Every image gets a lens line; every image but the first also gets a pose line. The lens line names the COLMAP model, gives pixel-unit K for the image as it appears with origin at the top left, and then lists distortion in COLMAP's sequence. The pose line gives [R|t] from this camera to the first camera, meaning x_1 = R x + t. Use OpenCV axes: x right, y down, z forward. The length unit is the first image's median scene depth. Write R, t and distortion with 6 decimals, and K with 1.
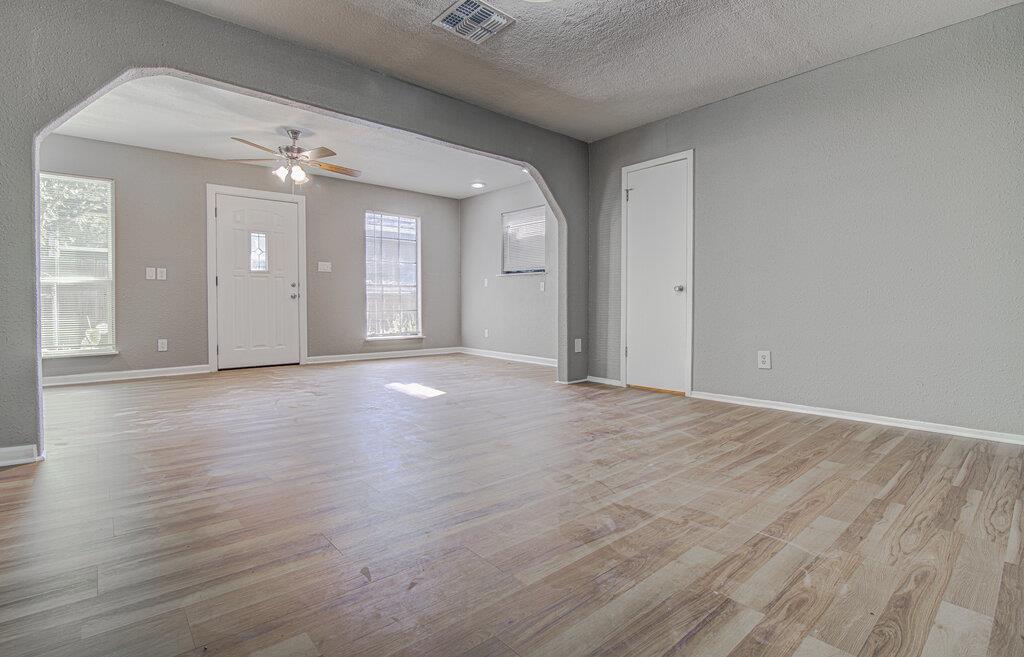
lens RADIAL K [[486.6, 0, 508.2], [0, 486.6, 320.0], [0, 0, 1]] dist [-0.002494, -0.000104]
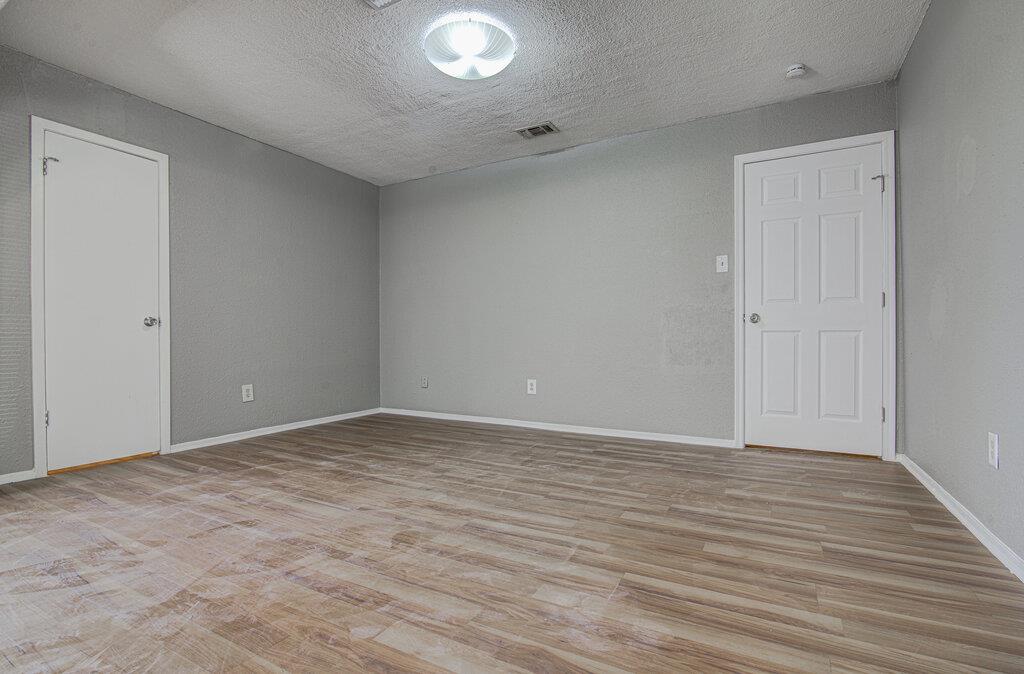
lens RADIAL K [[480.6, 0, 508.8], [0, 480.6, 339.2], [0, 0, 1]] dist [-0.008020, -0.000357]
pose [[-0.347415, 0.001098, 0.937711, -1.012370], [0.033987, 0.999357, 0.011422, -0.044128], [-0.937095, 0.035838, -0.347229, 1.276706]]
